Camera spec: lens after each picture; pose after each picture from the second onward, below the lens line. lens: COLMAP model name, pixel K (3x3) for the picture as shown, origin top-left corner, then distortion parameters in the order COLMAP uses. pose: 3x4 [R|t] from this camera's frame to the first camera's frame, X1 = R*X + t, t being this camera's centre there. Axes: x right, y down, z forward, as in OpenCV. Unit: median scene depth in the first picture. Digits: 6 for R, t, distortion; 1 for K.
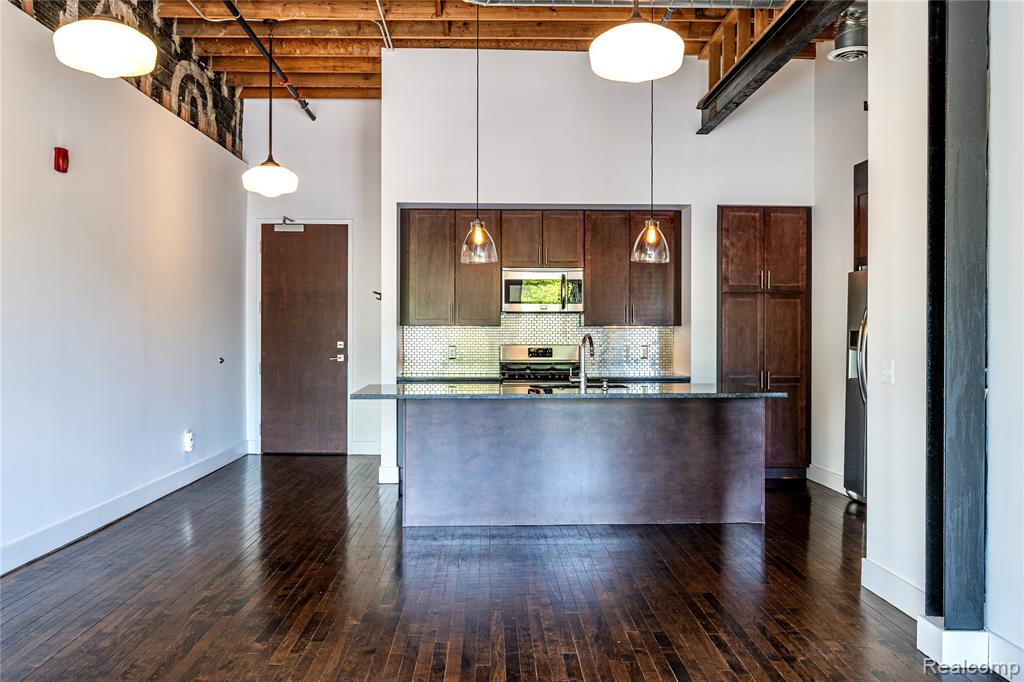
lens RADIAL K [[840.8, 0, 505.3], [0, 840.8, 339.1], [0, 0, 1]] dist [0.001731, 0.001543]
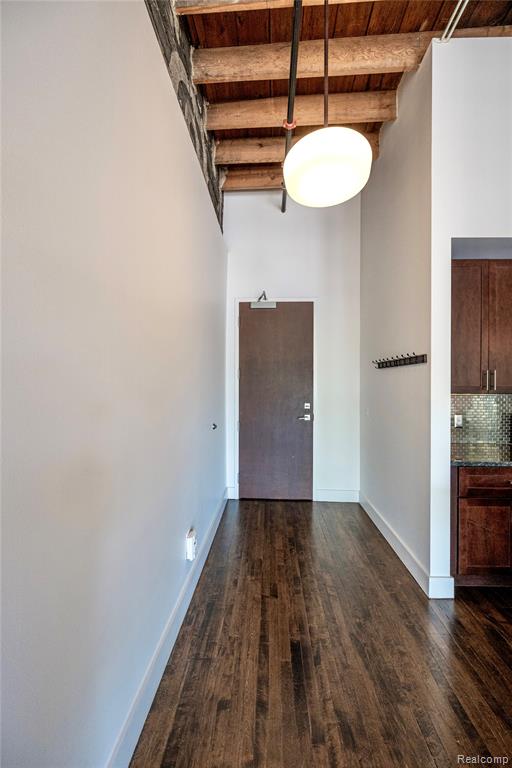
lens RADIAL K [[306.5, 0, 255.8], [0, 306.5, 386.9], [0, 0, 1]] dist [-0.000242, 0.000035]
pose [[0.997659, 0.000752, -0.068374, -0.282567], [-0.000592, 0.999997, 0.002351, -0.024312], [0.068376, -0.002305, 0.997657, 0.684616]]
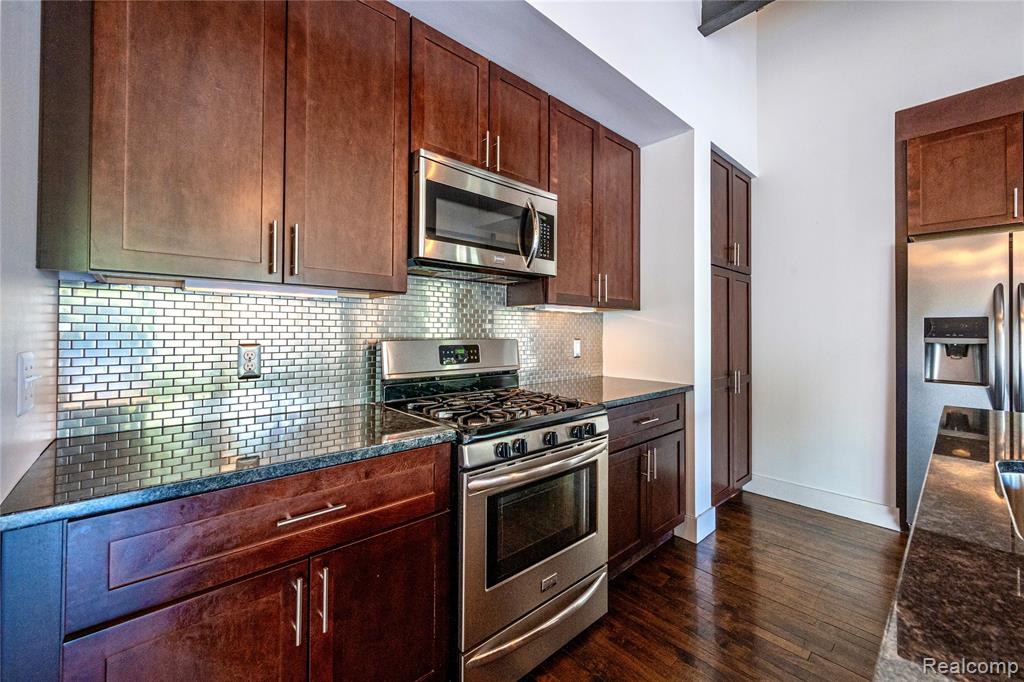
lens RADIAL K [[409.9, 0, 517.3], [0, 409.9, 326.6], [0, 0, 1]] dist [0.000323, 0.000075]
pose [[0.760215, 0.011225, 0.649574, -0.097038], [0.001660, 0.999814, -0.019220, 0.004514], [-0.649669, 0.015690, 0.760055, 0.832902]]
